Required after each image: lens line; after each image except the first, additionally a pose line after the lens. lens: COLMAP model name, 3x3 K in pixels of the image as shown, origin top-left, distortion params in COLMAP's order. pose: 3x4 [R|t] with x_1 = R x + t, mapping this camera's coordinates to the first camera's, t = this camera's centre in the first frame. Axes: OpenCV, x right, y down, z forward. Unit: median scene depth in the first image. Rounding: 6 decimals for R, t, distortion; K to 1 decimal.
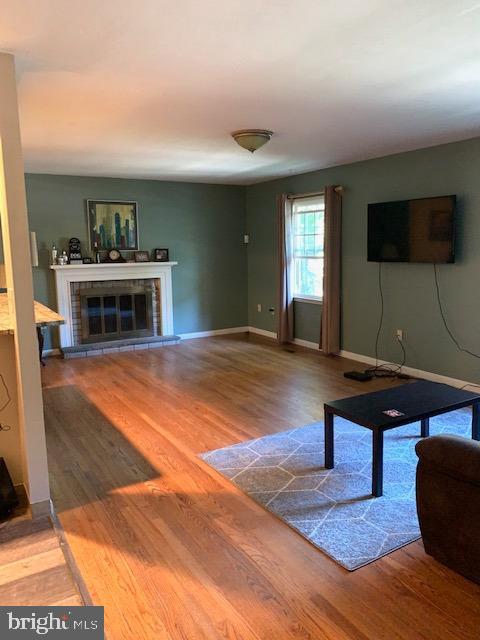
lens RADIAL K [[488.5, 0, 240.0], [0, 488.5, 320.0], [0, 0, 1]] dist [0.061190, -0.066122]
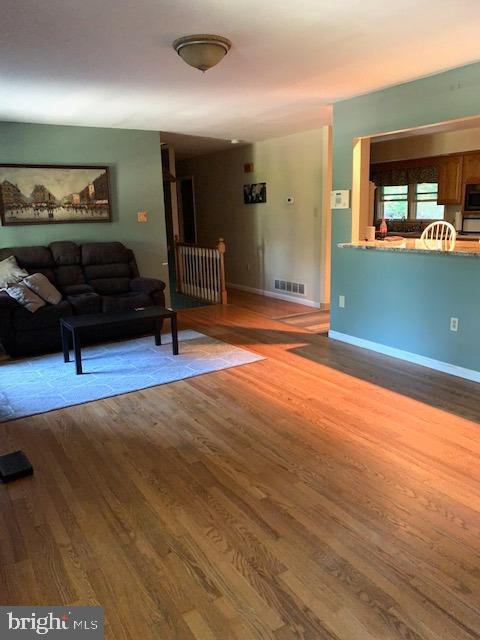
lens RADIAL K [[488.5, 0, 240.0], [0, 488.5, 320.0], [0, 0, 1]] dist [0.061190, -0.066122]
pose [[-0.998974, 0.040987, -0.019260, 0.008129], [0.031033, 0.929306, 0.368005, -0.366222], [0.032982, 0.367029, -0.929624, 2.546396]]
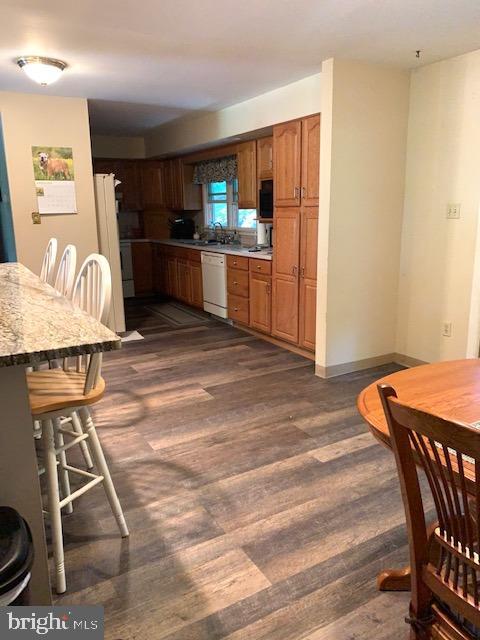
lens RADIAL K [[488.5, 0, 240.0], [0, 488.5, 320.0], [0, 0, 1]] dist [0.061190, -0.066122]
pose [[-0.999396, 0.028325, 0.020109, -1.104700], [0.033795, 0.926754, 0.374146, -0.251197], [-0.008039, 0.374599, -0.927152, 1.848670]]
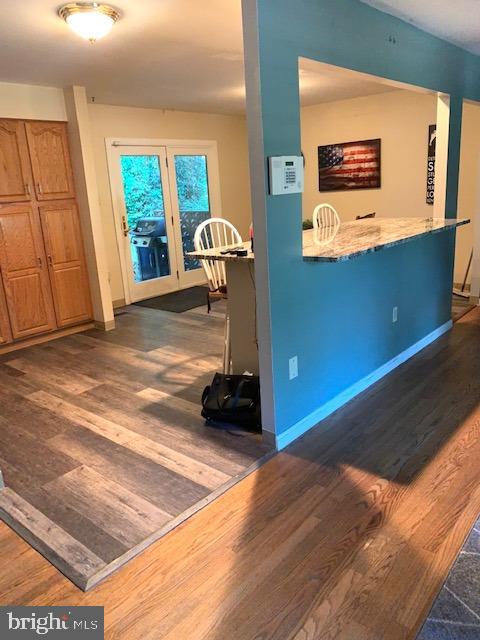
lens RADIAL K [[488.5, 0, 240.0], [0, 488.5, 320.0], [0, 0, 1]] dist [0.061190, -0.066122]
pose [[0.312080, 0.247740, -0.917186, 0.401815], [-0.087607, 0.968793, 0.231871, -0.076183], [0.946008, 0.007990, 0.324045, 0.553164]]
